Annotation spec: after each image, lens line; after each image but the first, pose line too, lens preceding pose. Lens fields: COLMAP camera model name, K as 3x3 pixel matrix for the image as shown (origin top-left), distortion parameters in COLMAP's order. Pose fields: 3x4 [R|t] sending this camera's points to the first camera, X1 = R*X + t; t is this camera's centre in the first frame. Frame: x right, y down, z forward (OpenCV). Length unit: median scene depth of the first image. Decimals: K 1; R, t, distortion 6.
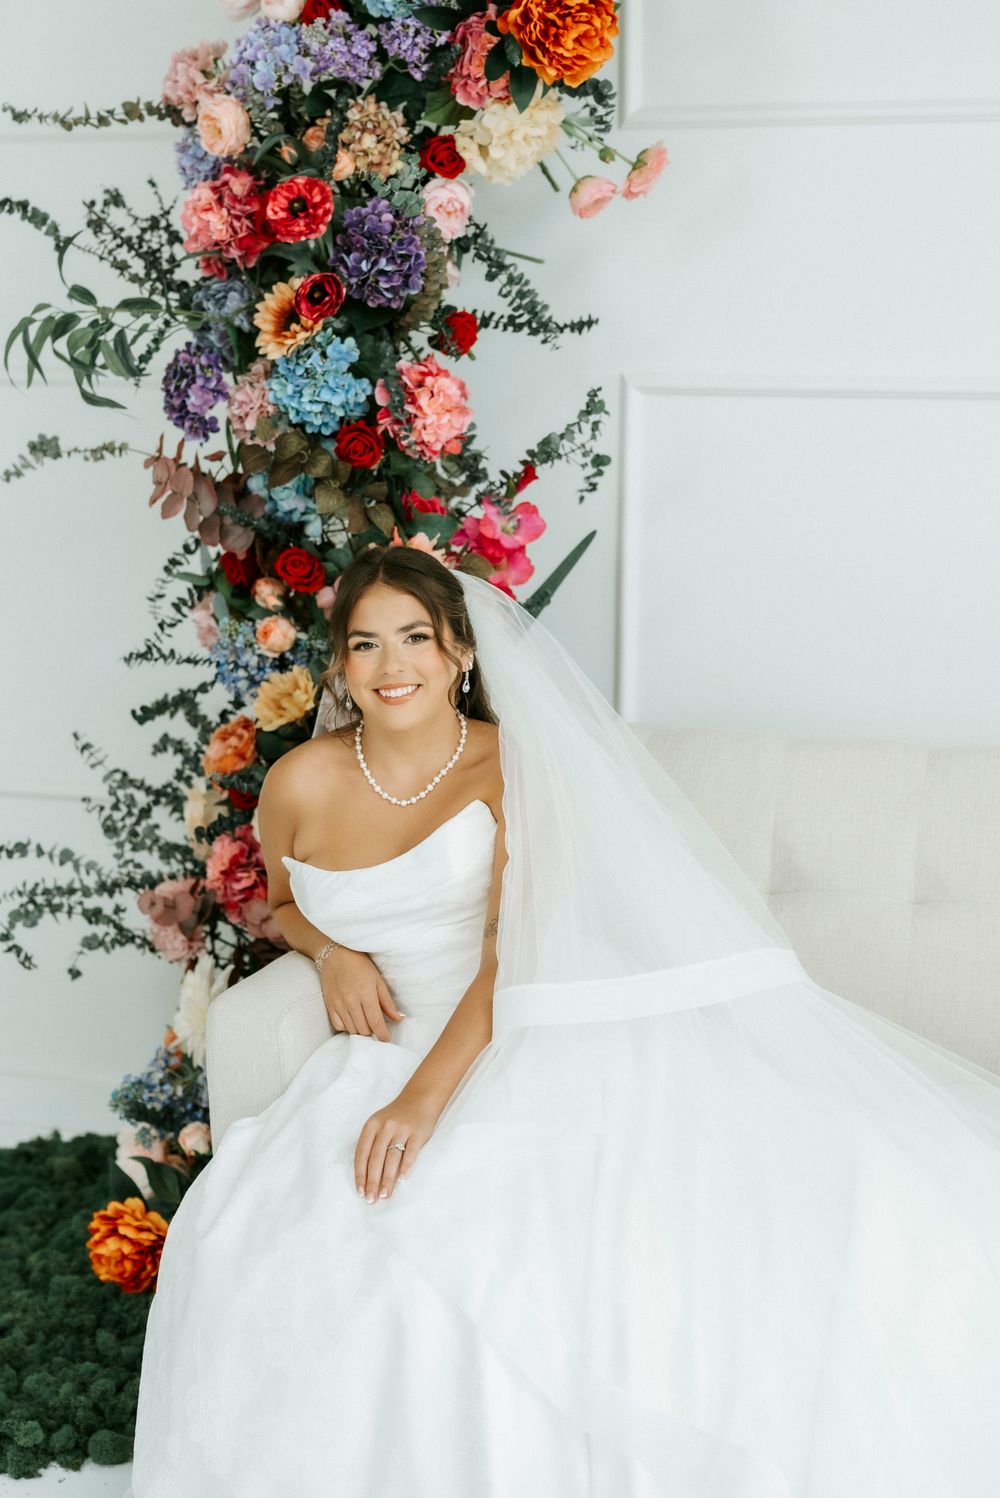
lens RADIAL K [[2512.2, 0, 504.3], [0, 2512.2, 642.2], [0, 0, 1]] dist [-0.015194, 0.198080]
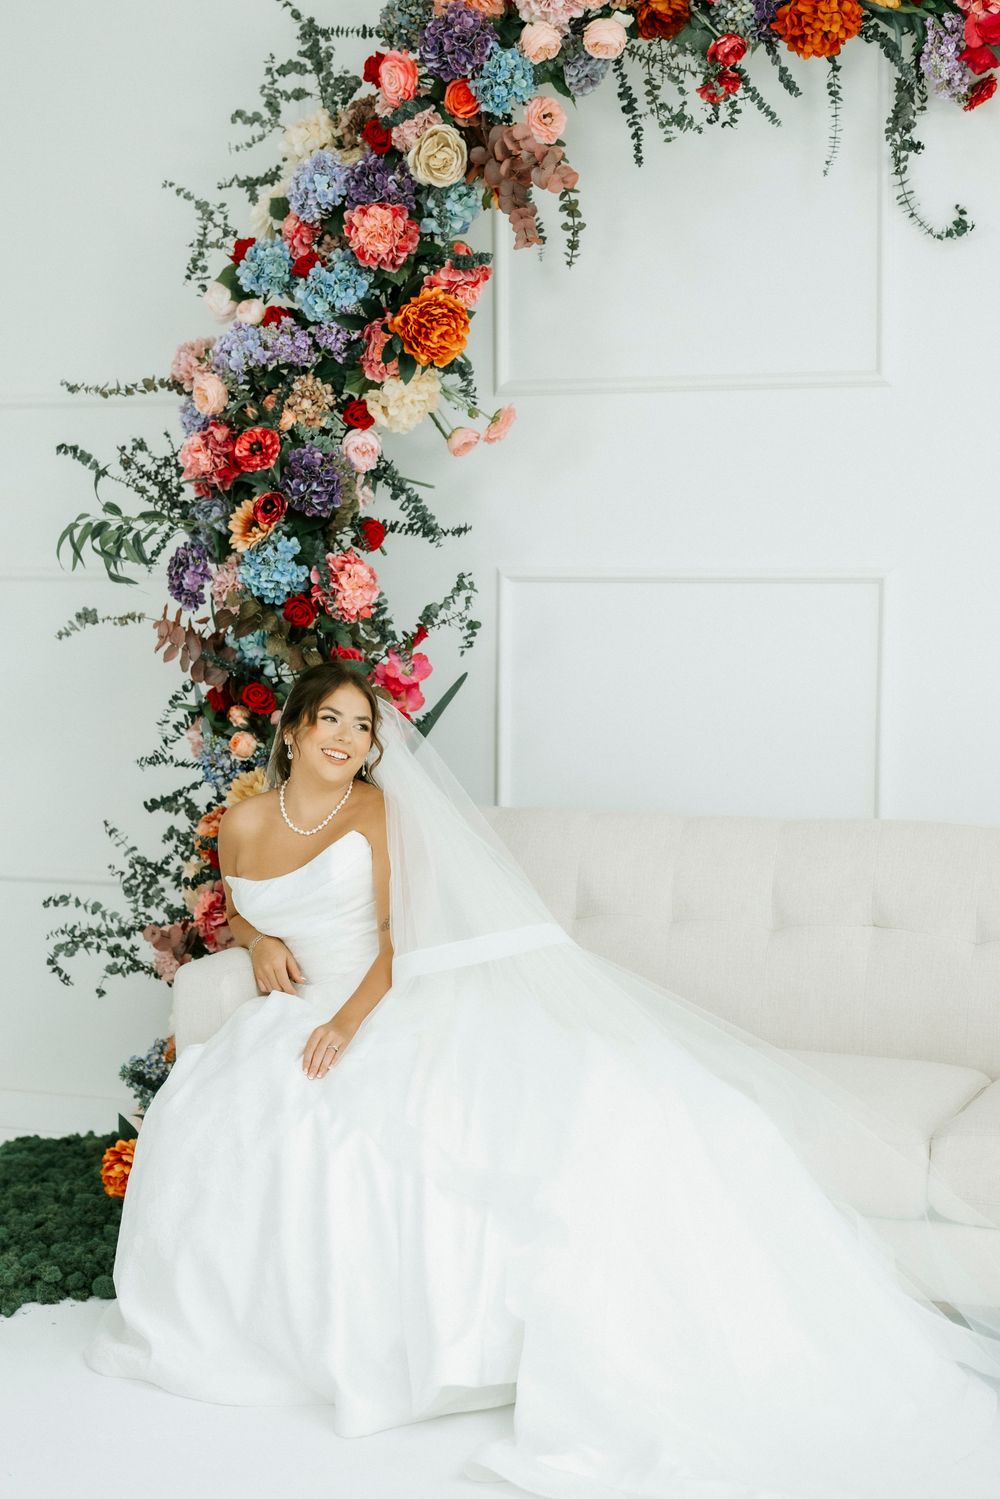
lens RADIAL K [[2513.8, 0, 504.4], [0, 2513.8, 642.6], [0, 0, 1]] dist [-0.015194, 0.198080]
pose [[0.998985, 0.000617, -0.045034, 0.123997], [-0.005477, 0.994149, -0.107874, 0.094248], [0.044704, 0.108012, 0.993144, -0.426349]]
